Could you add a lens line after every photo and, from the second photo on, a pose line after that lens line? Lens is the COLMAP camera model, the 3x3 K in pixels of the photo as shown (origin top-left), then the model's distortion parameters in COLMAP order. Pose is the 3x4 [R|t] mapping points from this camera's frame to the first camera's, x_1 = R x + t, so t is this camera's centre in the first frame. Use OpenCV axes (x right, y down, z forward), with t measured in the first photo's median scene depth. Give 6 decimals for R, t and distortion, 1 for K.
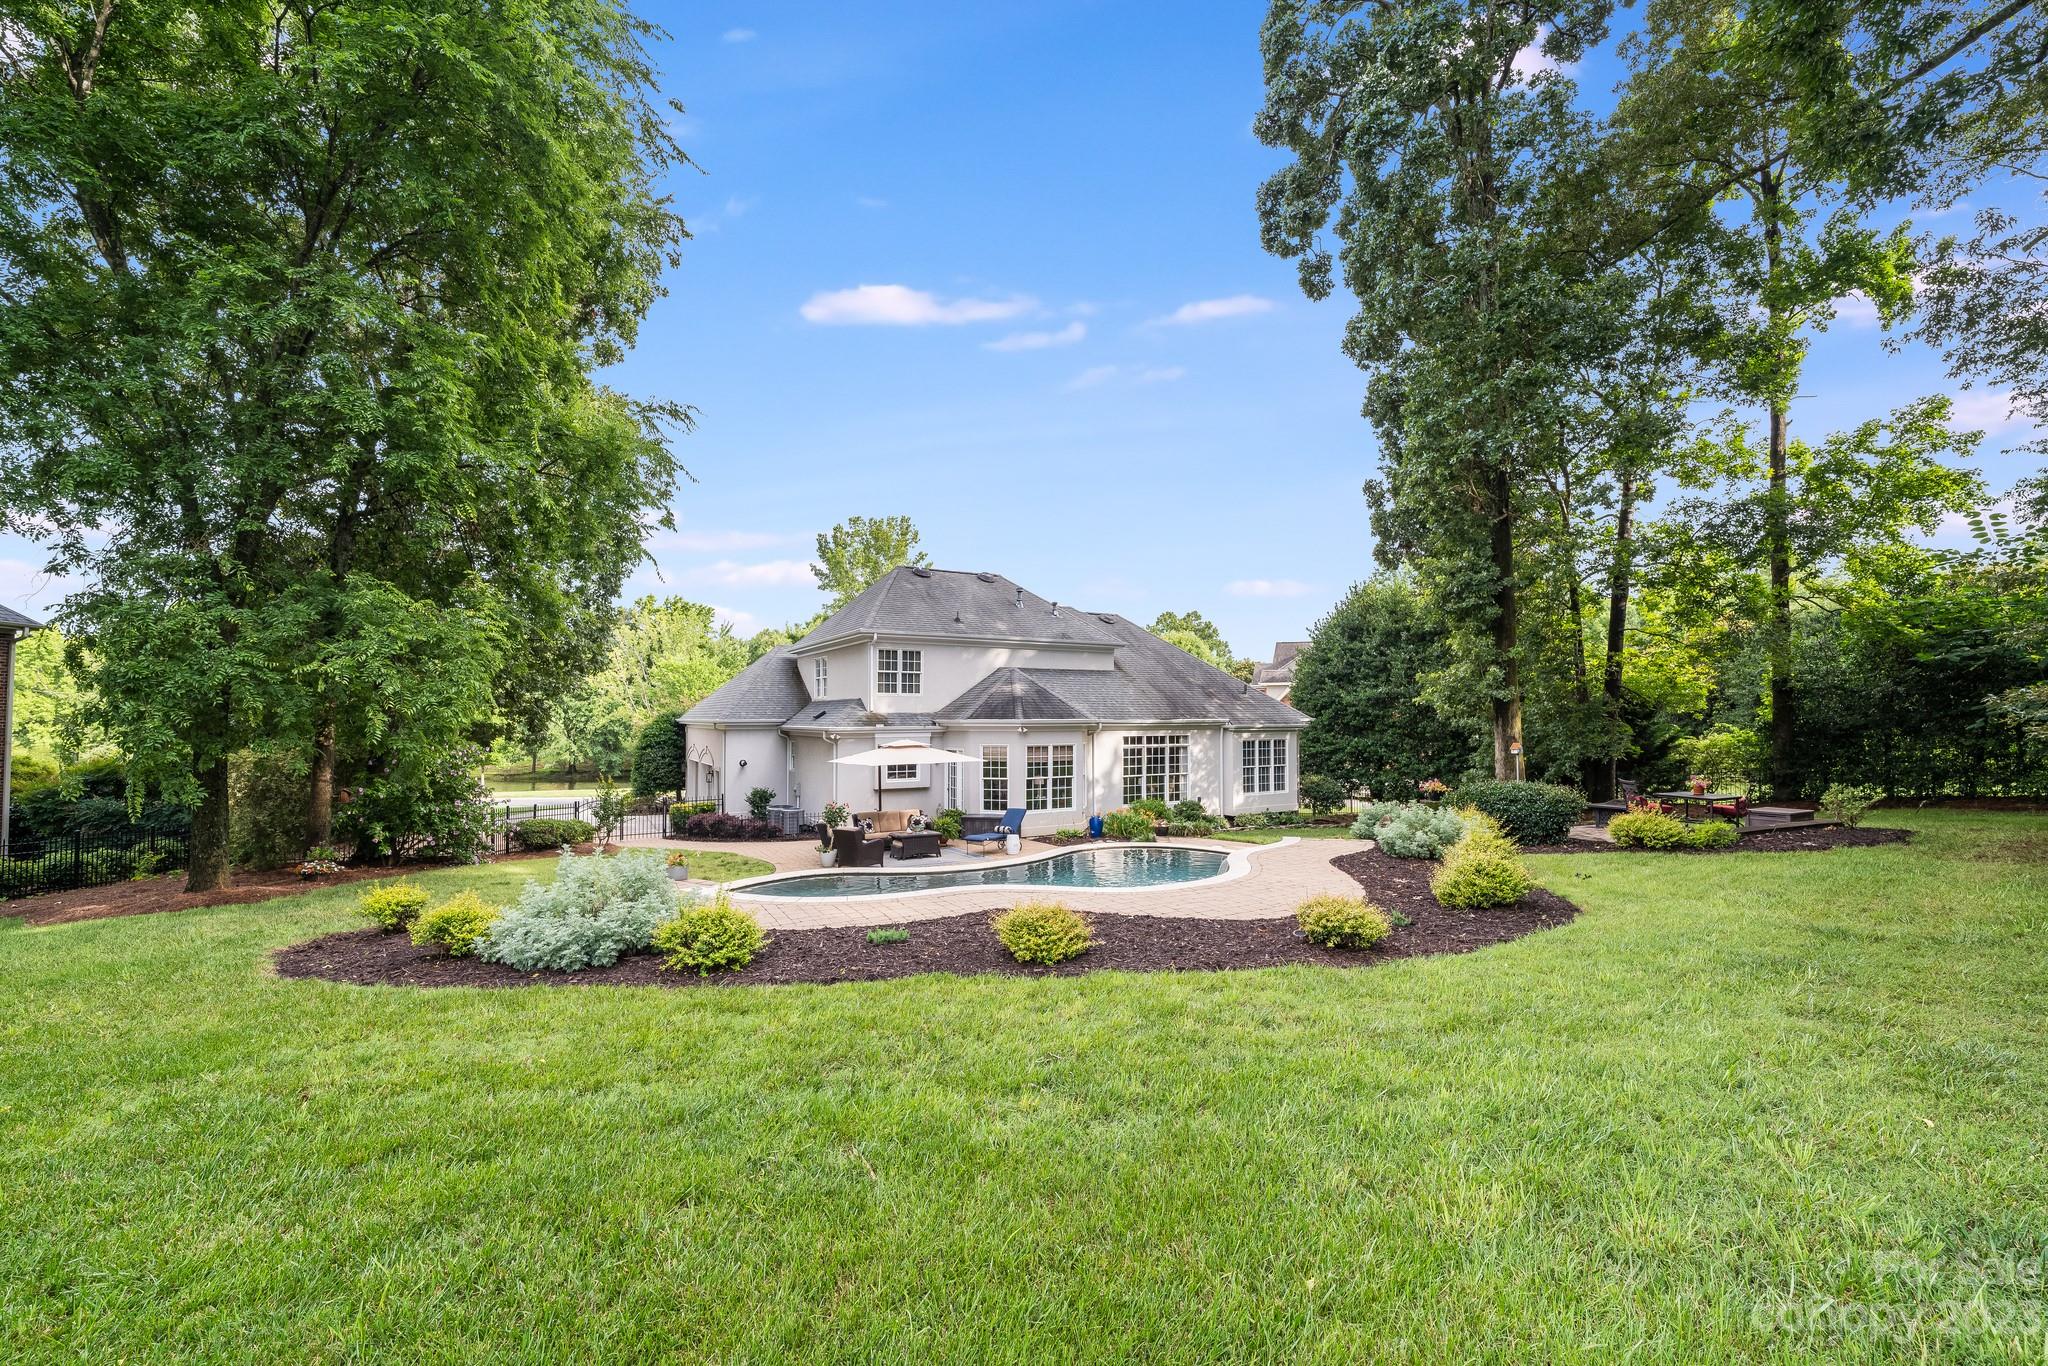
lens RADIAL K [[836.2, 0, 1029.1], [0, 836.2, 696.8], [0, 0, 1]] dist [-0.007672, -0.002083]
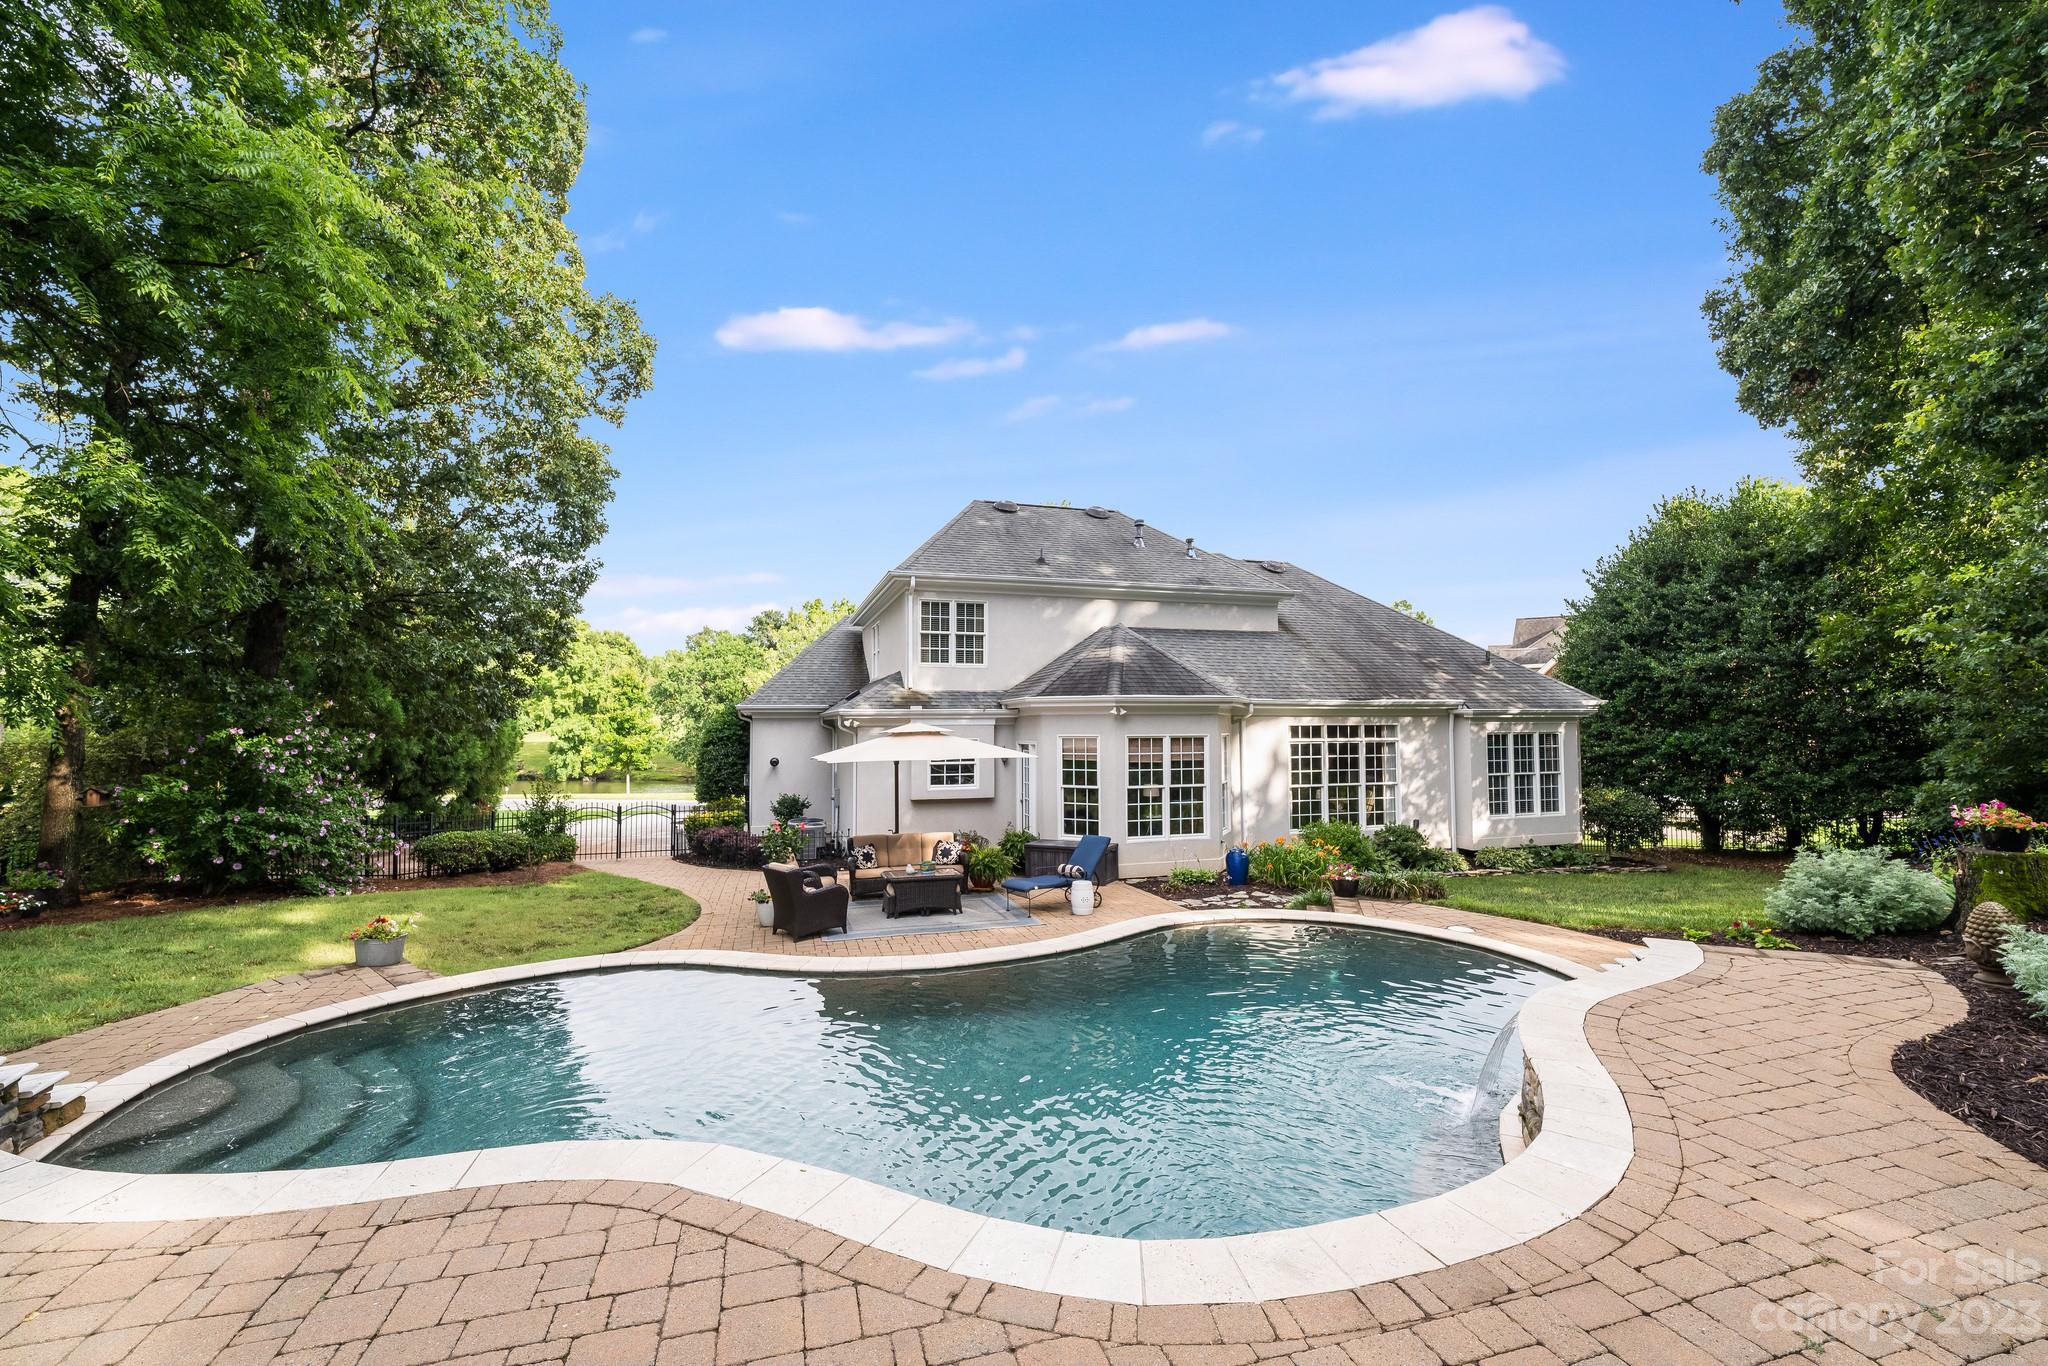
lens RADIAL K [[836.2, 0, 1017.9], [0, 836.2, 683.0], [0, 0, 1]] dist [-0.007672, -0.002083]
pose [[0.971457, -0.014332, -0.236783, 0.061196], [0.008443, 0.999630, -0.025868, 0.029311], [0.237067, 0.023130, 0.971218, 0.310593]]
